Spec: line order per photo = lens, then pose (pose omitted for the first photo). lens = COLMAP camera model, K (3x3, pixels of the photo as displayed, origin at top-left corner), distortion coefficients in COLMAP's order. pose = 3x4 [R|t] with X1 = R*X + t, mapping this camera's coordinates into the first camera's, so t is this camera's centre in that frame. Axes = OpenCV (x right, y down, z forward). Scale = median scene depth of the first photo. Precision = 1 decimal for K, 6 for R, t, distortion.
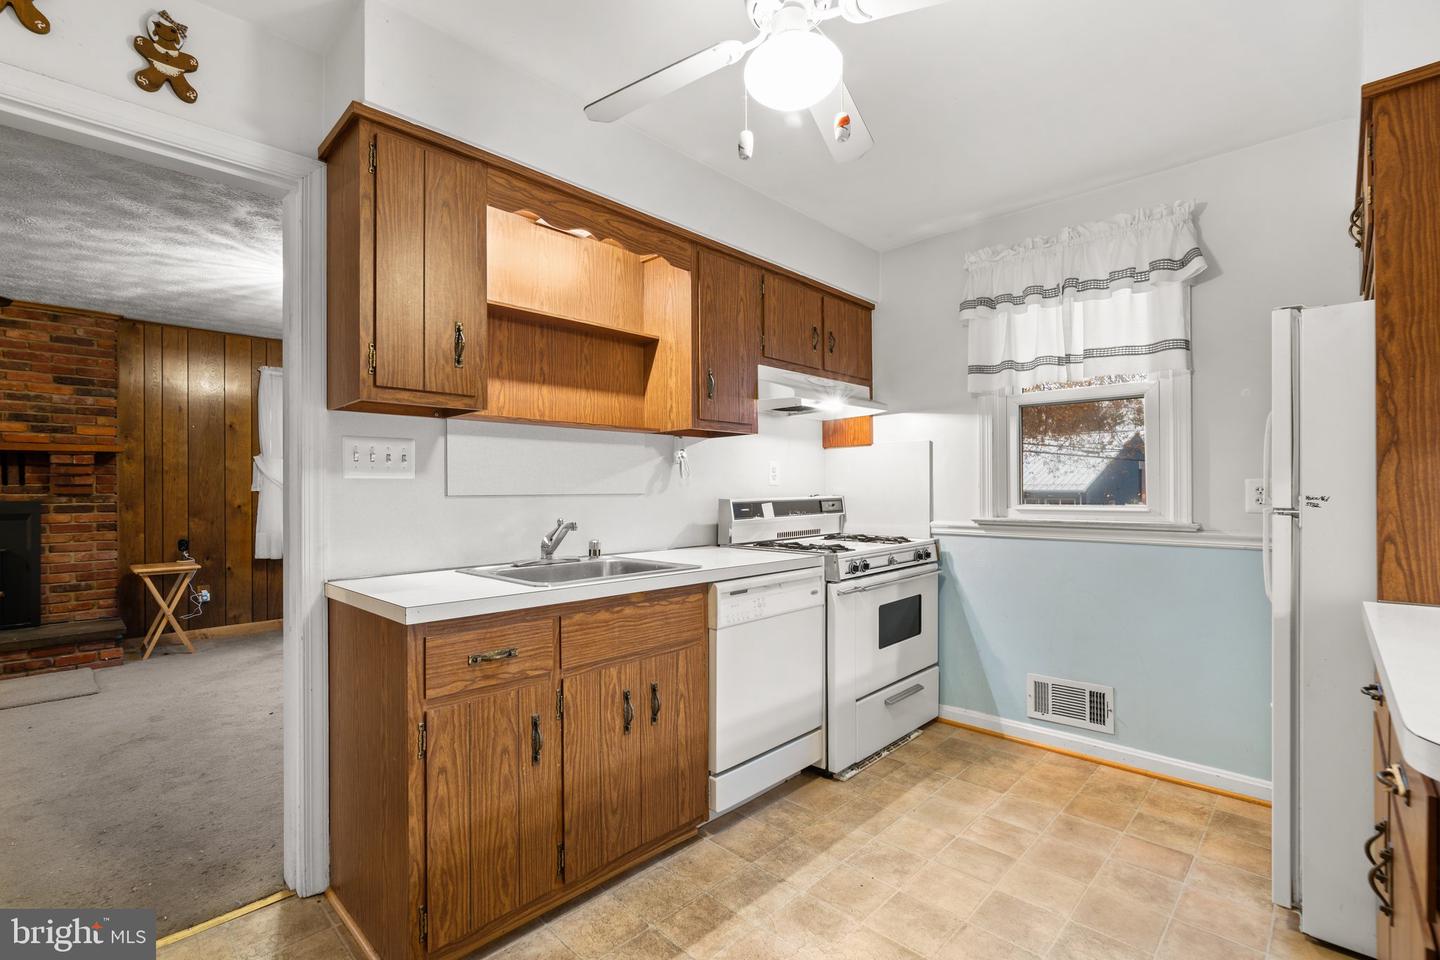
lens RADIAL K [[654.8, 0, 722.8], [0, 654.8, 489.8], [0, 0, 1]] dist [-0.010989, 0.005708]
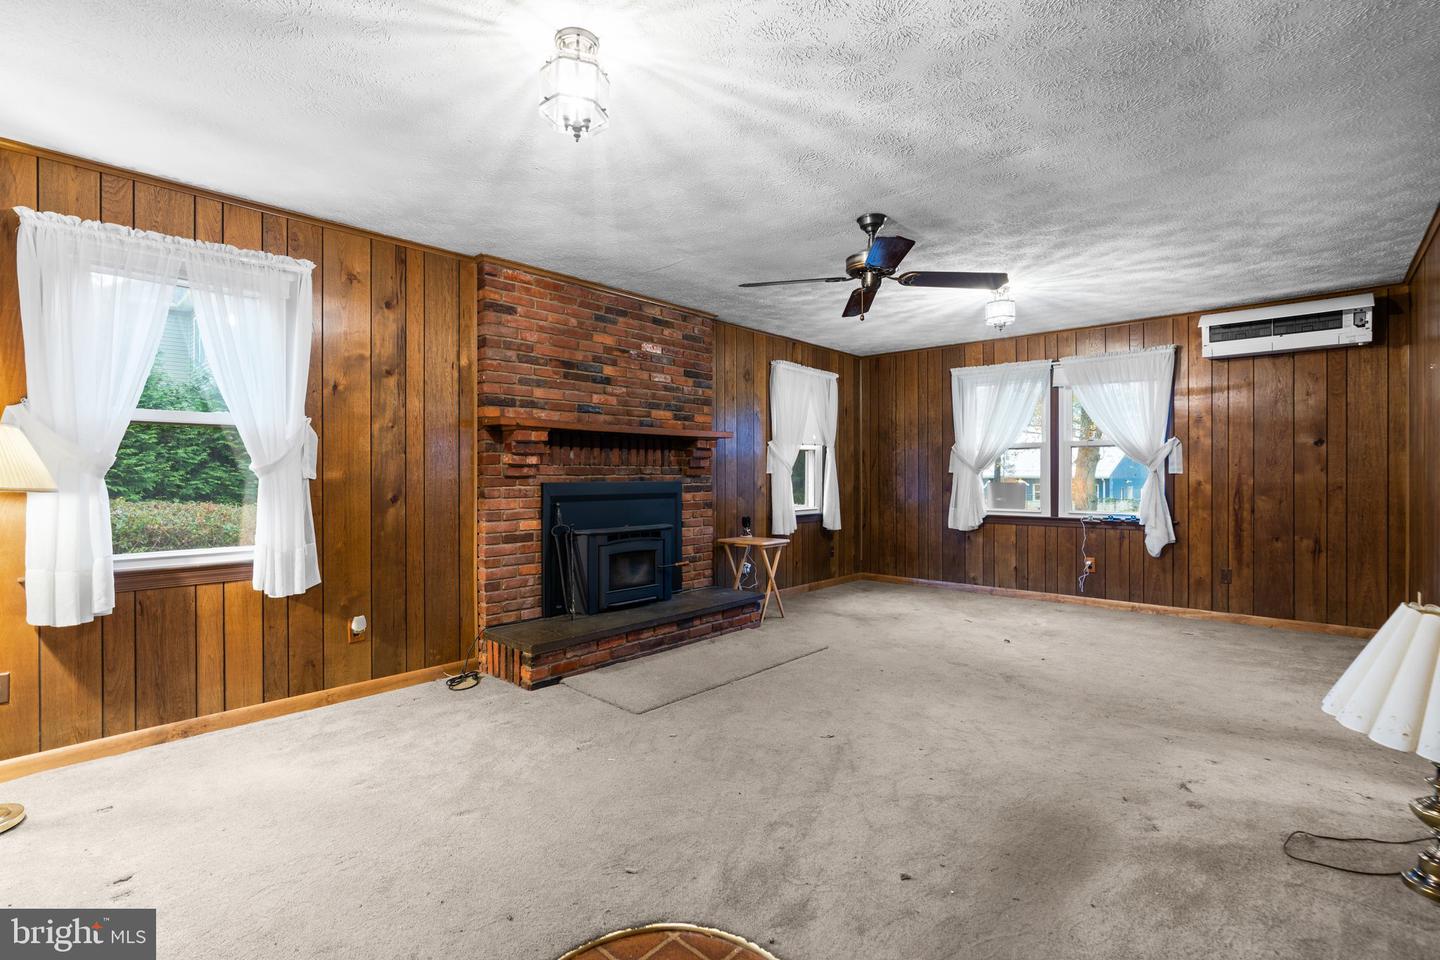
lens RADIAL K [[692.0, 0, 720.0], [0, 692.0, 475.3], [0, 0, 1]] dist [0.001546, 0.000161]
pose [[0.999025, 0.007235, 0.043540, -1.011899], [-0.007716, 0.999911, 0.010888, -0.007213], [-0.043457, -0.011214, 0.998992, -0.191698]]
